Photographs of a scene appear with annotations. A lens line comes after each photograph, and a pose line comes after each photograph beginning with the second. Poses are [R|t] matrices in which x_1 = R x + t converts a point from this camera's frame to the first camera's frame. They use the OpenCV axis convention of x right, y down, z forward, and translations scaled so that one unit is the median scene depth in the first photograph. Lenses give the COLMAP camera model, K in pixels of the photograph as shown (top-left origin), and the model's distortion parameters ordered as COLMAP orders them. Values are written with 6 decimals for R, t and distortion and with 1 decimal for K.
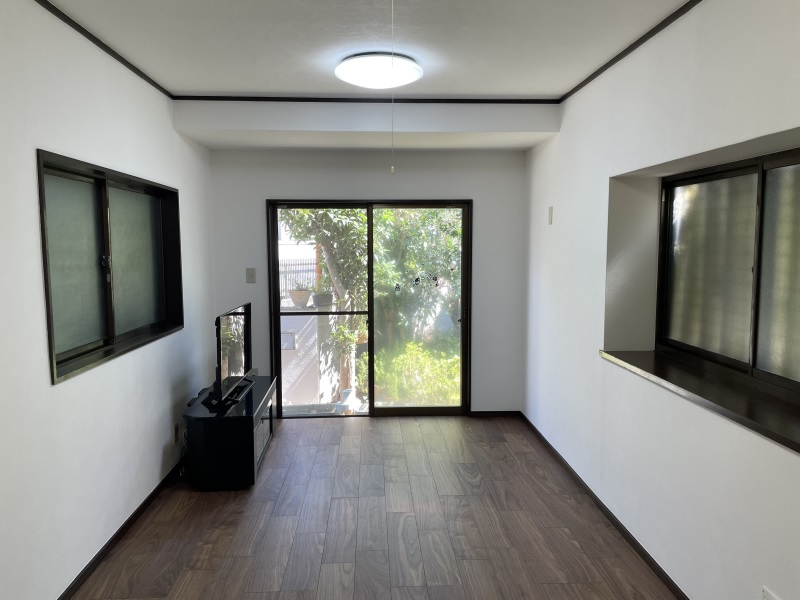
lens RADIAL K [[610.6, 0, 400.0], [0, 610.6, 300.0], [0, 0, 1]] dist [0.000672, -0.000561]
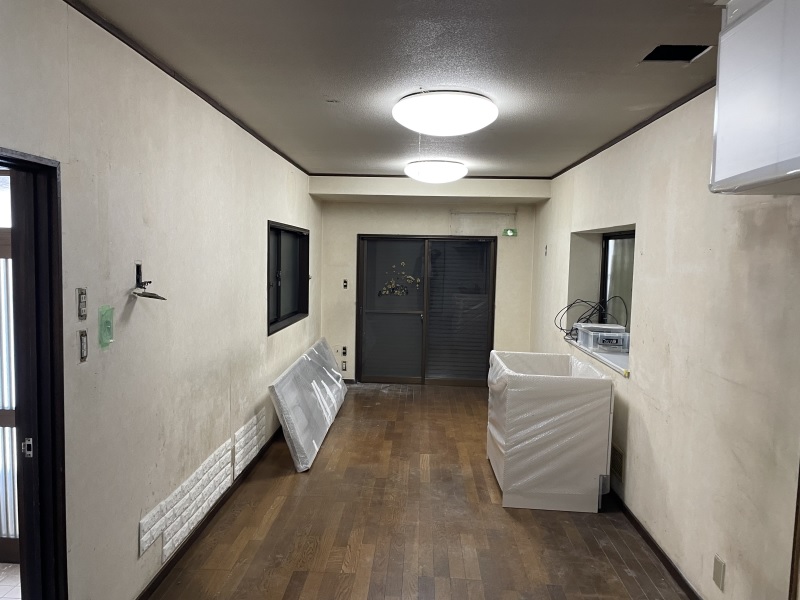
lens RADIAL K [[610.6, 0, 400.0], [0, 610.6, 300.0], [0, 0, 1]] dist [0.000672, -0.000561]
pose [[0.996970, 0.031487, -0.071131, -0.001290], [-0.033238, 0.999169, -0.023570, 0.040047], [0.070330, 0.025863, 0.997188, -0.696180]]
